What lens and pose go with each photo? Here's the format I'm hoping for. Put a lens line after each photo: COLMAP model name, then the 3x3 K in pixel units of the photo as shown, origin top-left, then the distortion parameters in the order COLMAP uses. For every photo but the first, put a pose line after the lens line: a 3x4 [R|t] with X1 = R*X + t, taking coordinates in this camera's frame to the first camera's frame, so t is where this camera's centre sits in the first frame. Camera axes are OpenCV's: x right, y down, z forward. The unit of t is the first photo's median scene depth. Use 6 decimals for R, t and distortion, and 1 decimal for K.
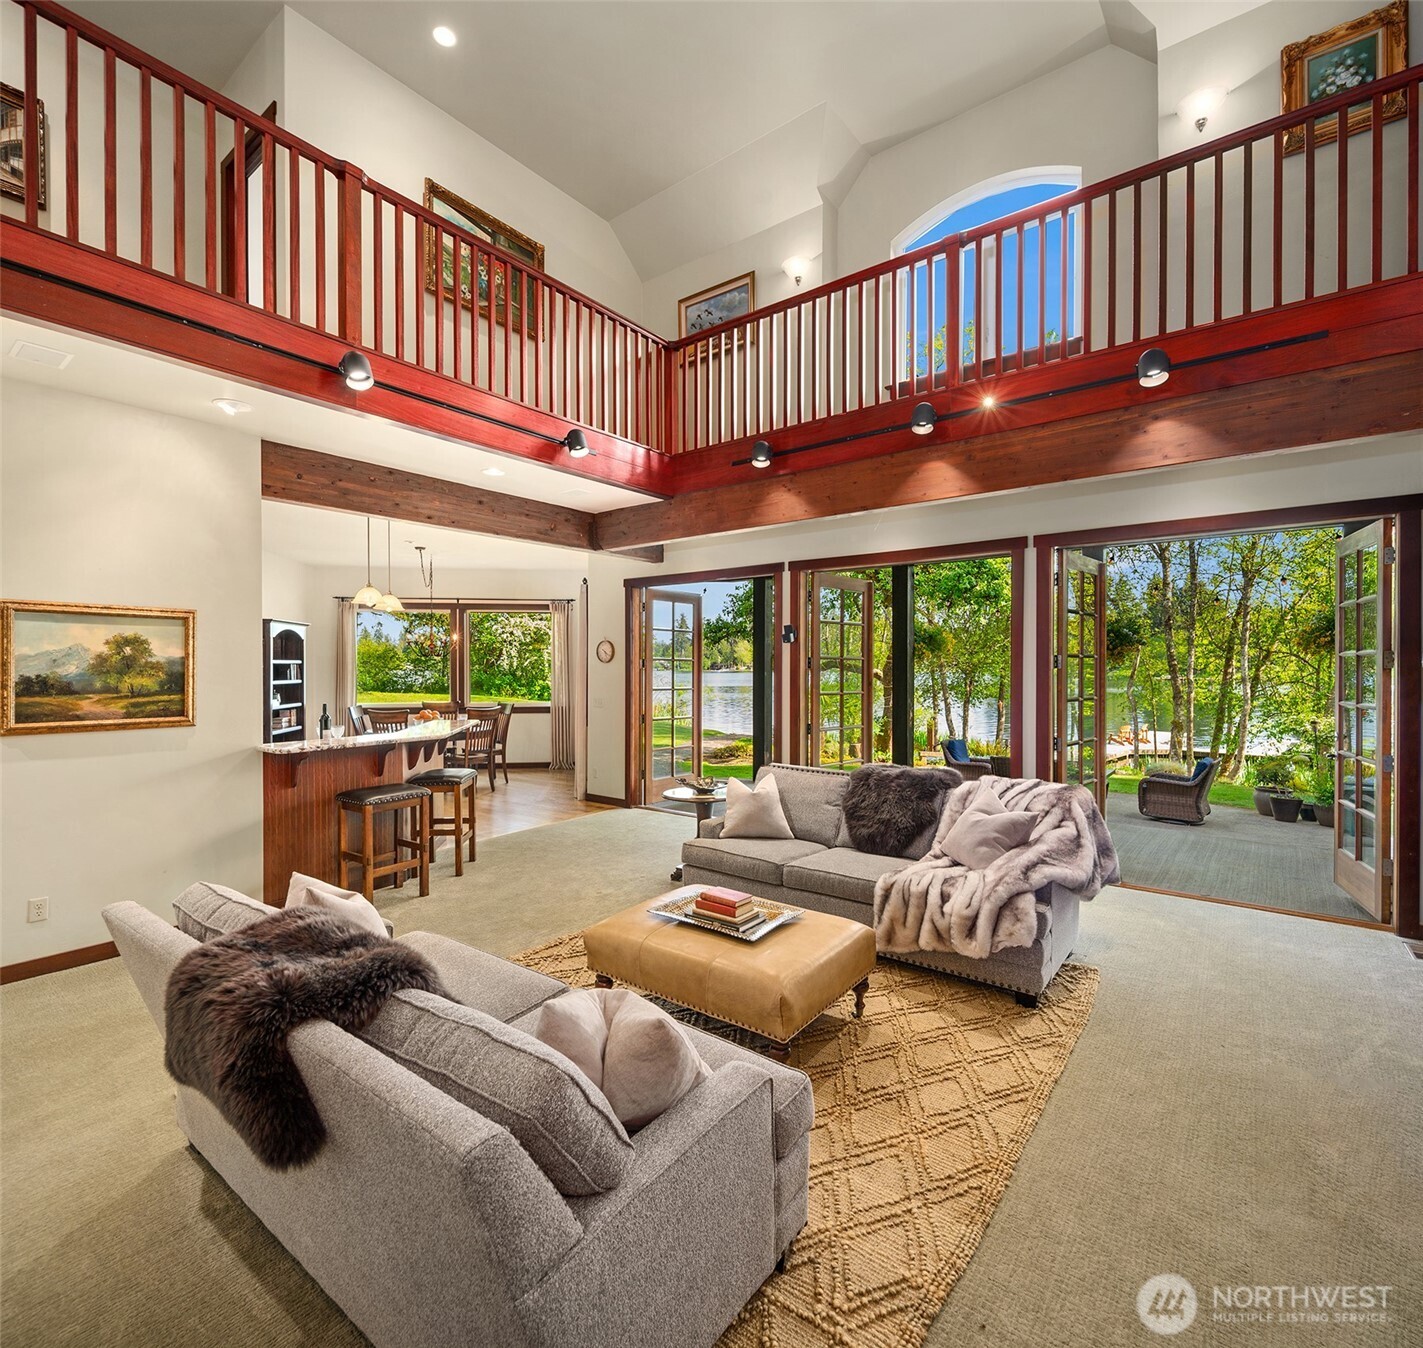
lens RADIAL K [[706.9, 0, 707.7], [0, 706.9, 676.2], [0, 0, 1]] dist [0.001247, -0.000908]
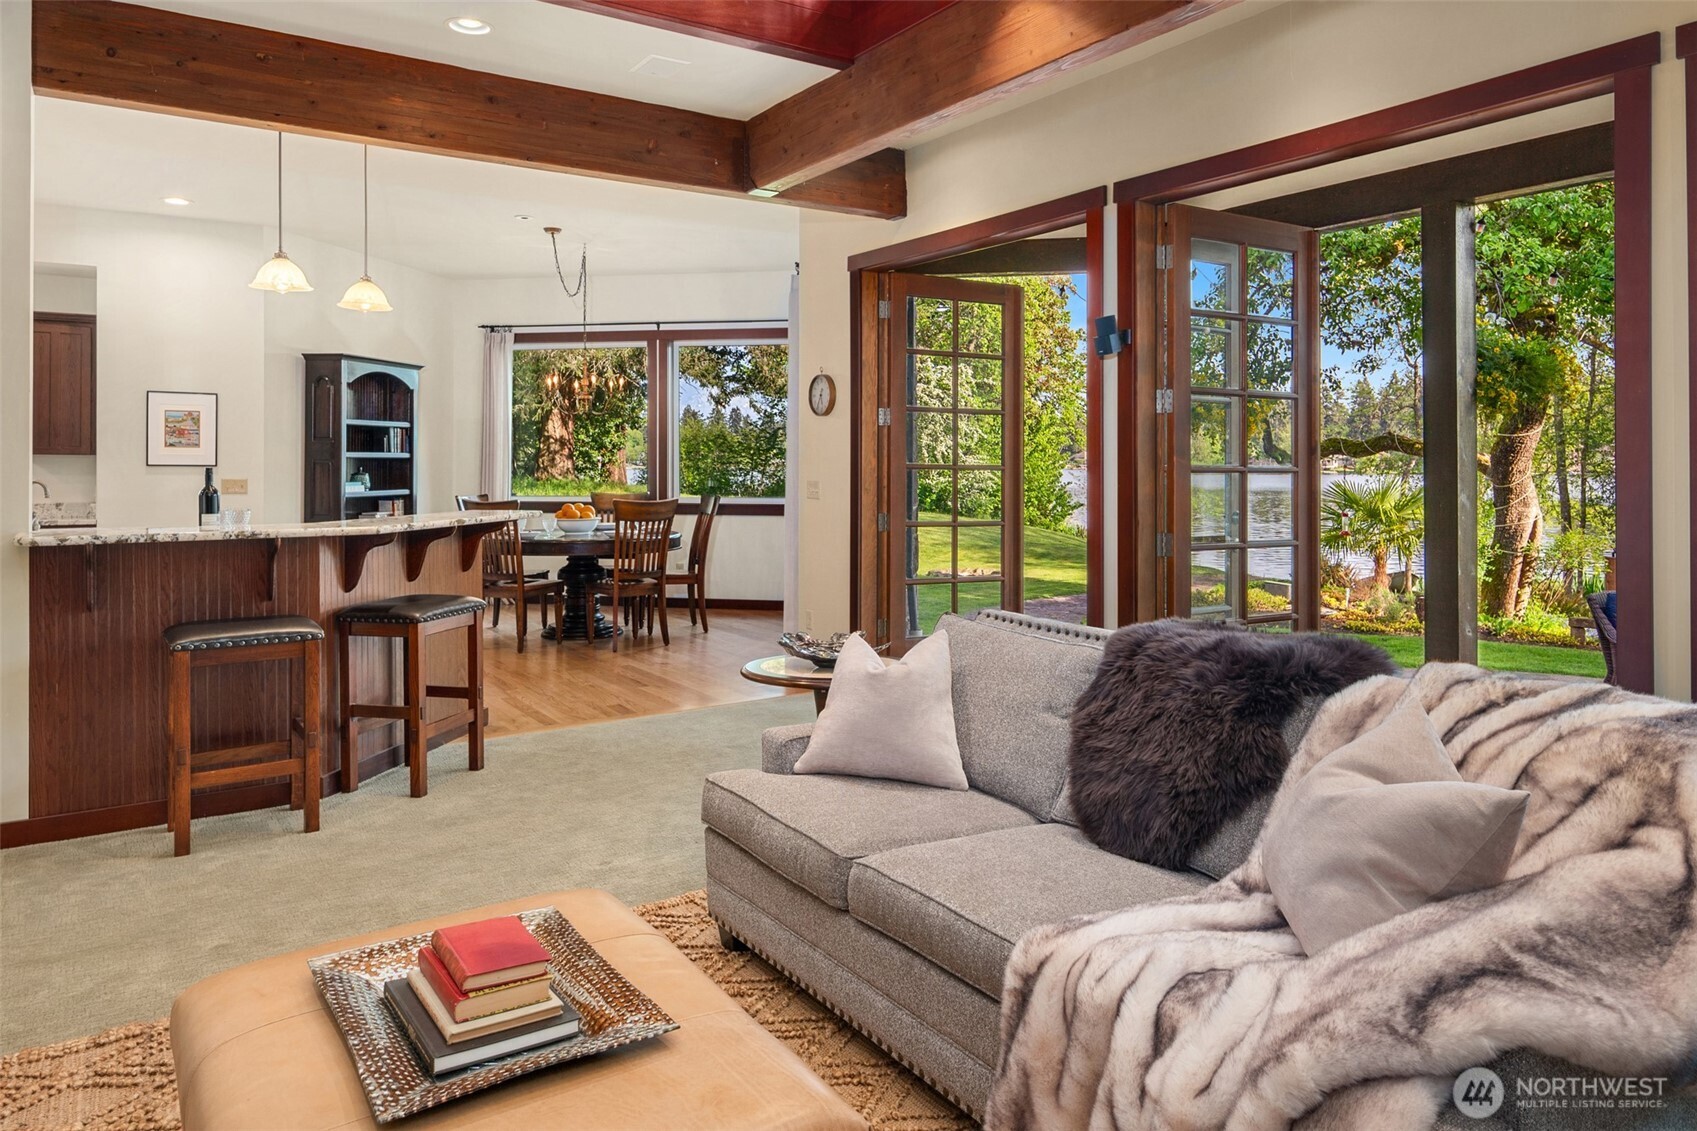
lens RADIAL K [[1128.6, 0, 865.3], [0, 1128.6, 454.5], [0, 0, 1]] dist [0.004538, -0.003069]
pose [[0.952794, 0.002939, -0.303603, 0.262710], [-0.008932, 0.999792, -0.018352, 0.045794], [0.303486, 0.020198, 0.952622, 0.344108]]
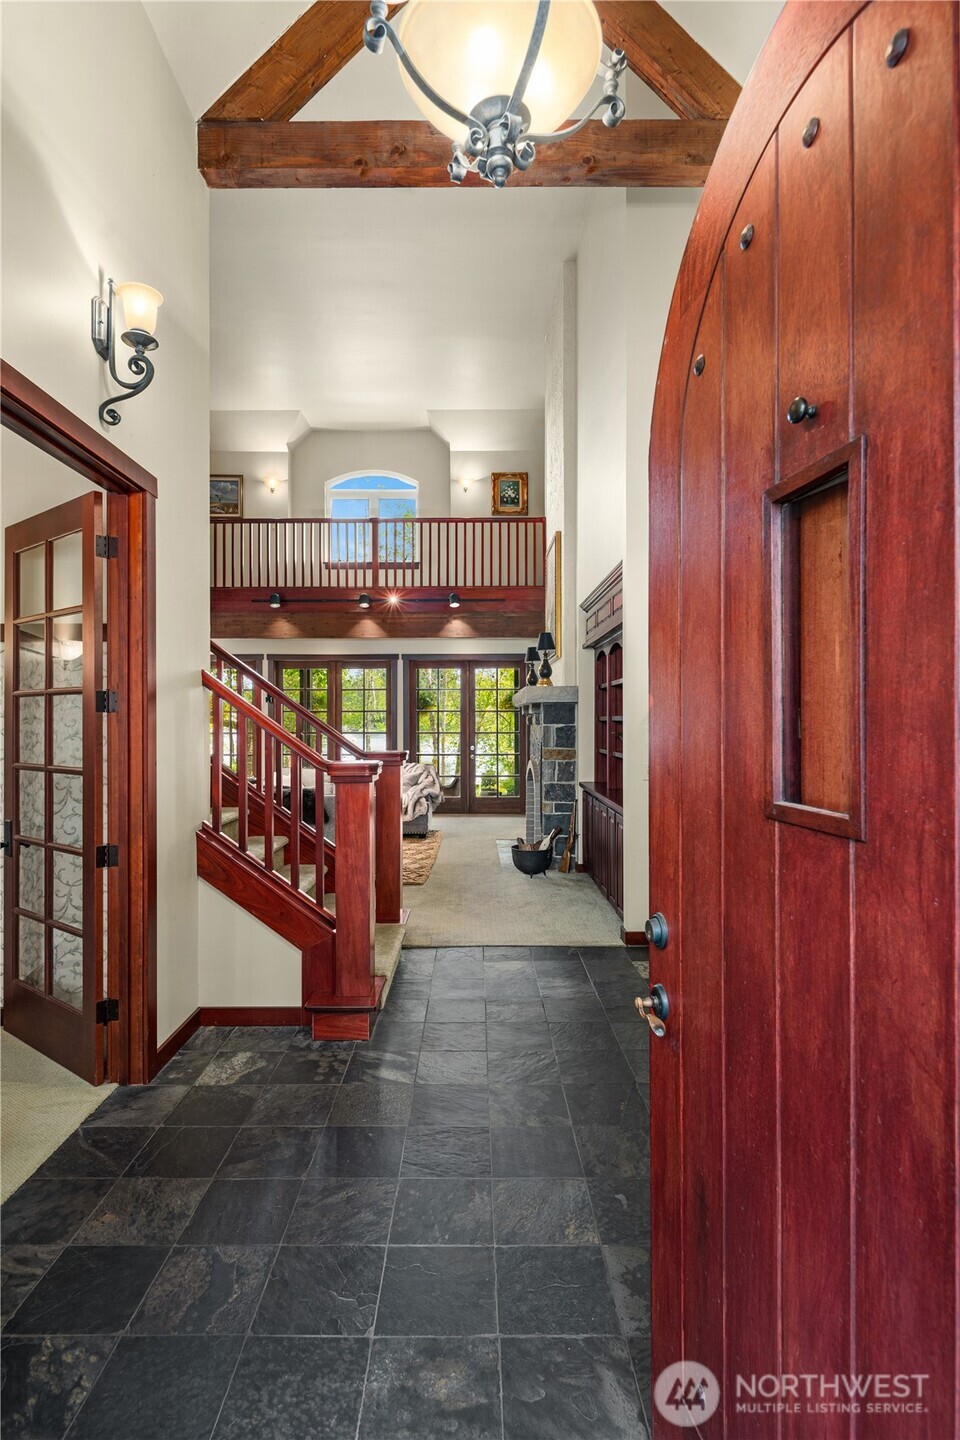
lens RADIAL K [[957.7, 0, 477.6], [0, 957.7, 722.4], [0, 0, 1]] dist [0.004538, -0.003069]
pose [[0.783816, 0.001326, 0.620992, -1.175736], [0.006642, 0.999923, -0.010519, 0.038061], [-0.620957, 0.012369, 0.783747, -1.427004]]
